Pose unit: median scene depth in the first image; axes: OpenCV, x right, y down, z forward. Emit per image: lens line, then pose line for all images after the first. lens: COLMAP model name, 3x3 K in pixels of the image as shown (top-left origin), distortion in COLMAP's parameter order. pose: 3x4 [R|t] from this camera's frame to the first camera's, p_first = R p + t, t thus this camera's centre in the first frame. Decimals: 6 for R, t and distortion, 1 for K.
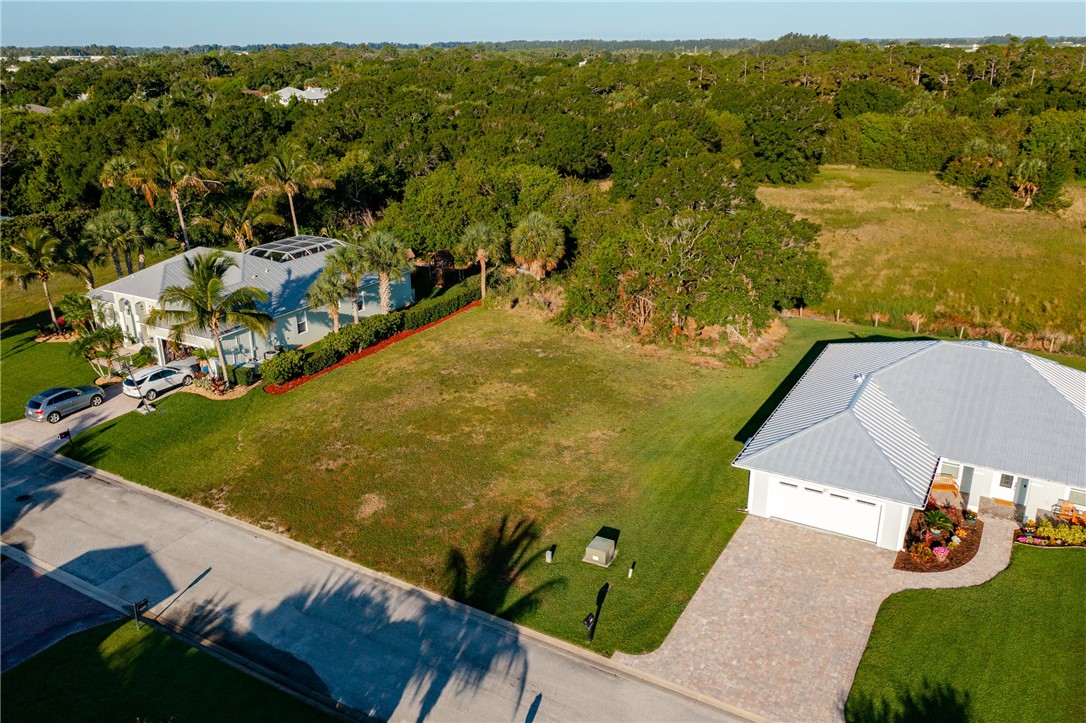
lens RADIAL K [[860.4, 0, 541.4], [0, 860.4, 360.2], [0, 0, 1]] dist [-0.000397, 0.005516]
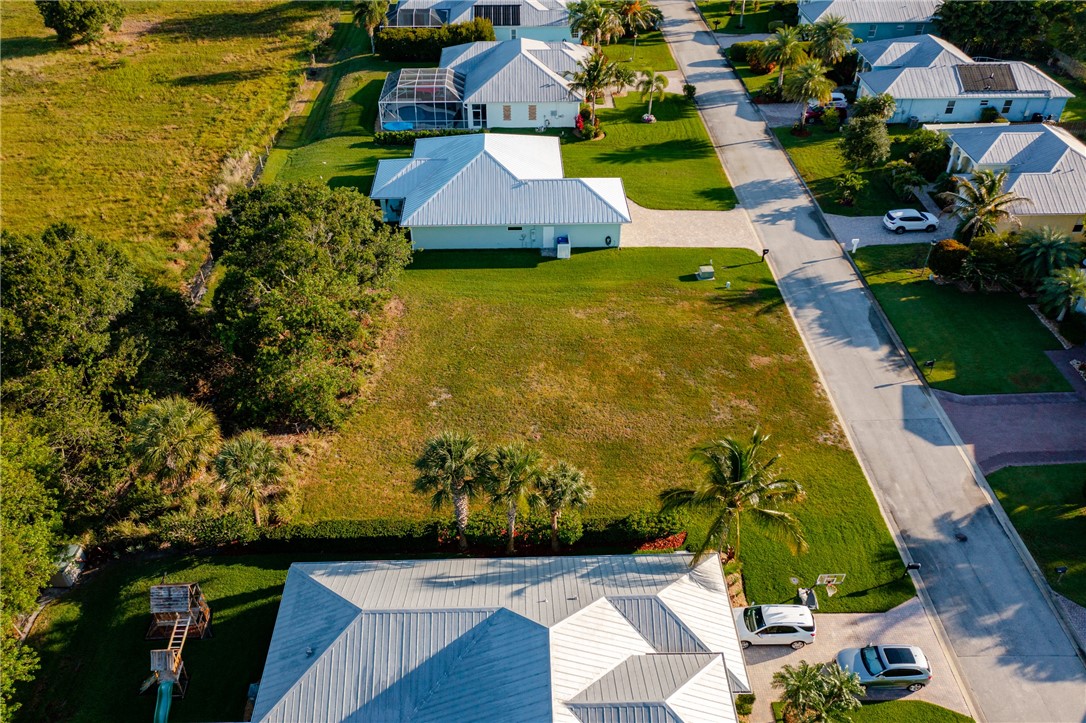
lens RADIAL K [[860.4, 0, 540.7], [0, 860.4, 359.2], [0, 0, 1]] dist [-0.000397, 0.005516]
pose [[-0.530503, -0.513697, 0.674301, -0.969210], [0.300231, 0.630037, 0.716181, -0.976641], [-0.792734, 0.582382, -0.180009, 1.537204]]
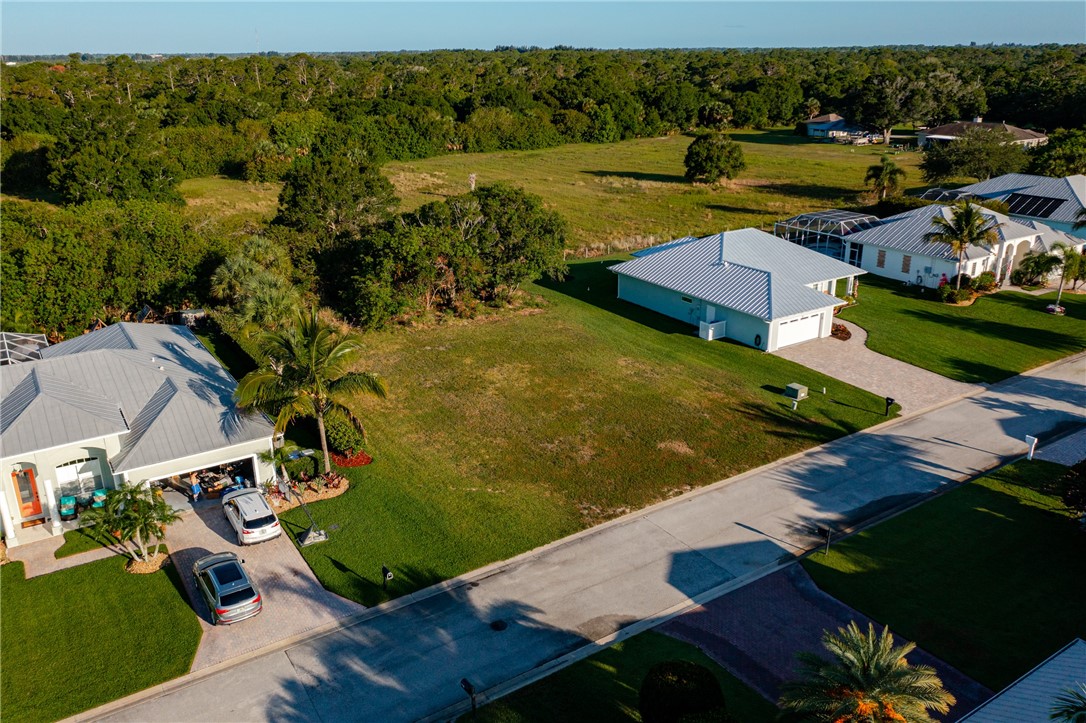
lens RADIAL K [[860.4, 0, 541.3], [0, 860.4, 358.0], [0, 0, 1]] dist [-0.000397, 0.005516]
pose [[0.446104, -0.296321, 0.844503, -1.191521], [0.315368, 0.935122, 0.161527, -0.180816], [-0.837577, 0.194271, 0.510611, 0.539948]]
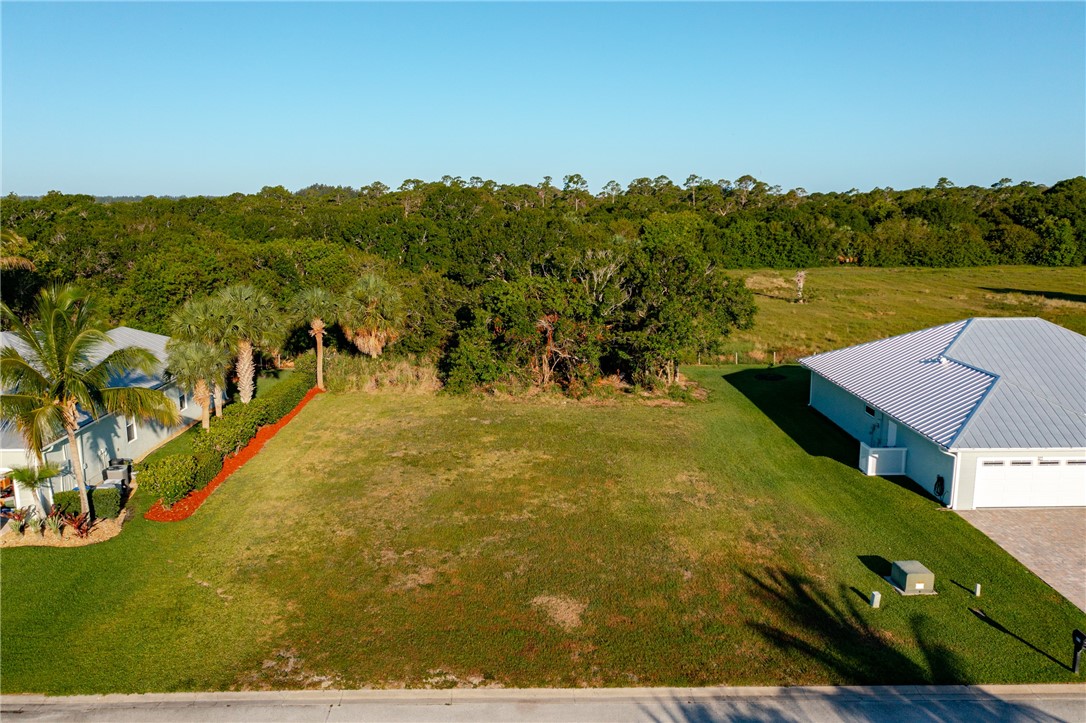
lens RADIAL K [[860.4, 0, 541.2], [0, 860.4, 364.5], [0, 0, 1]] dist [-0.000397, 0.005516]
pose [[0.854385, -0.091266, 0.511563, -0.511198], [0.175412, 0.977325, -0.118602, 0.064246], [-0.489139, 0.191066, 0.851021, 0.431166]]
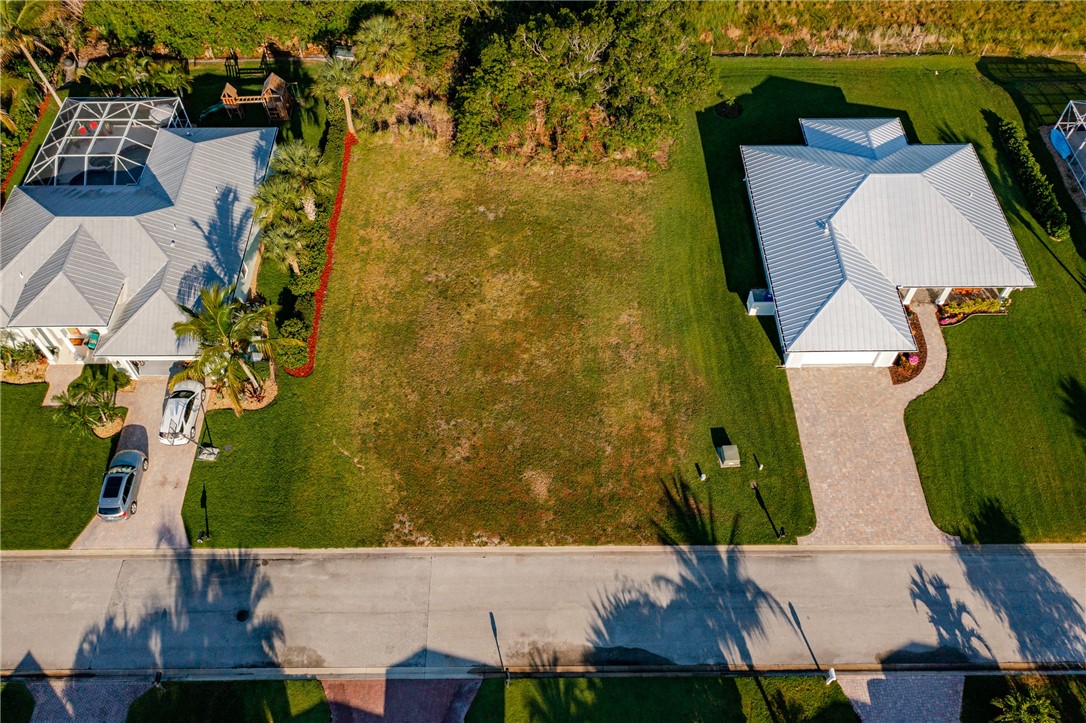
lens RADIAL K [[860.4, 0, 538.8], [0, 860.4, 359.3], [0, 0, 1]] dist [-0.000397, 0.005516]
pose [[0.859114, -0.408788, 0.307923, -0.494894], [0.169247, 0.794744, 0.582871, -0.673278], [-0.482990, -0.448637, 0.751961, 0.160886]]
